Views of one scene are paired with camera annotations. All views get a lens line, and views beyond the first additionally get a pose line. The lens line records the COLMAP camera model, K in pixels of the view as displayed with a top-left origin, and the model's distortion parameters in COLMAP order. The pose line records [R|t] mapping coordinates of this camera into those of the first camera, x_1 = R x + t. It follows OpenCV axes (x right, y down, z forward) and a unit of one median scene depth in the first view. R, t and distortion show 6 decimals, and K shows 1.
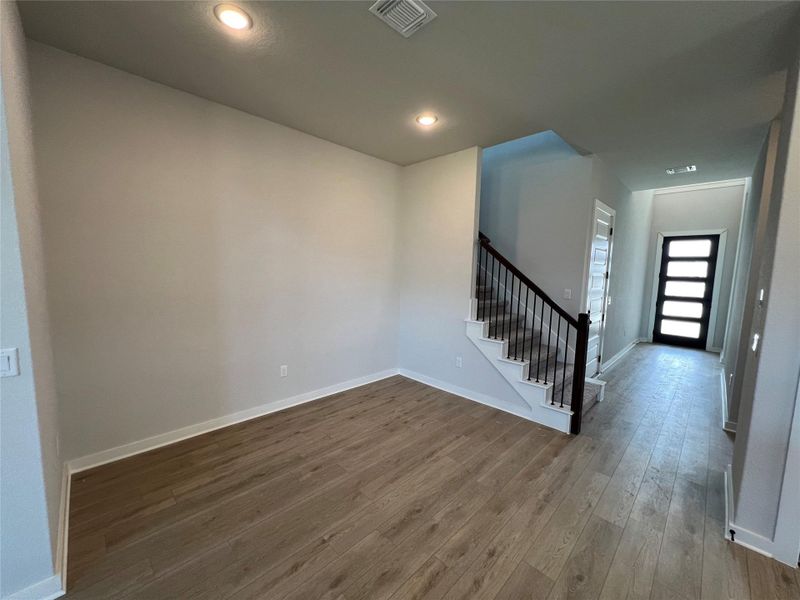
lens RADIAL K [[319.7, 0, 401.7], [0, 319.7, 301.7], [0, 0, 1]] dist [-0.001340, 0.000057]
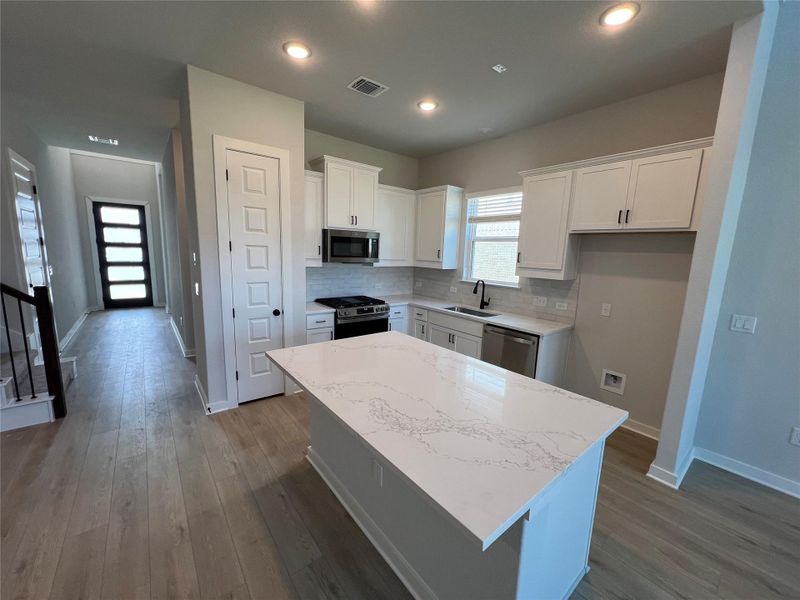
lens RADIAL K [[319.7, 0, 401.7], [0, 319.7, 301.7], [0, 0, 1]] dist [-0.001340, 0.000057]
pose [[0.113703, -0.177754, 0.977484, -0.163136], [0.070664, 0.982820, 0.170504, -0.001203], [-0.990999, 0.049686, 0.124310, -0.089416]]
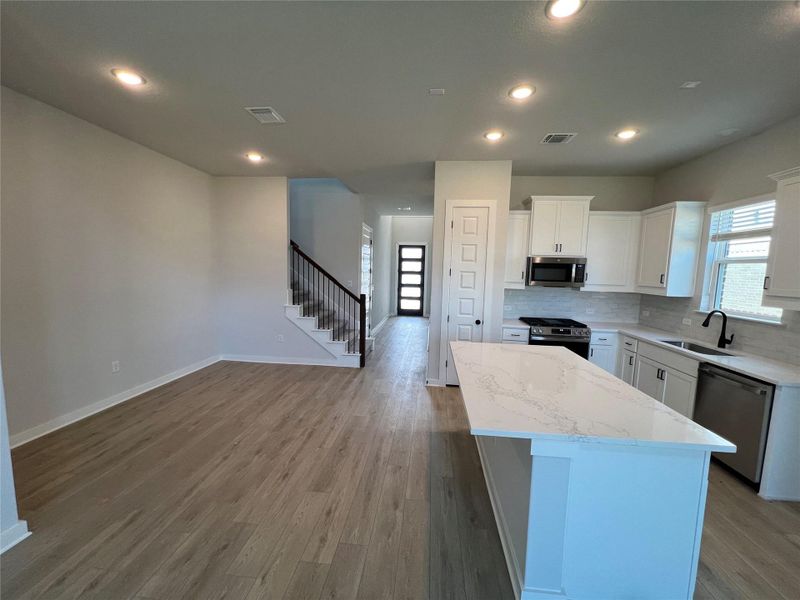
lens RADIAL K [[319.7, 0, 401.7], [0, 319.7, 301.7], [0, 0, 1]] dist [-0.001340, 0.000057]
pose [[0.775147, -0.067532, 0.628162, -0.282005], [0.058064, 0.997678, 0.035607, 0.024897], [-0.629107, 0.008873, 0.777268, -0.371370]]
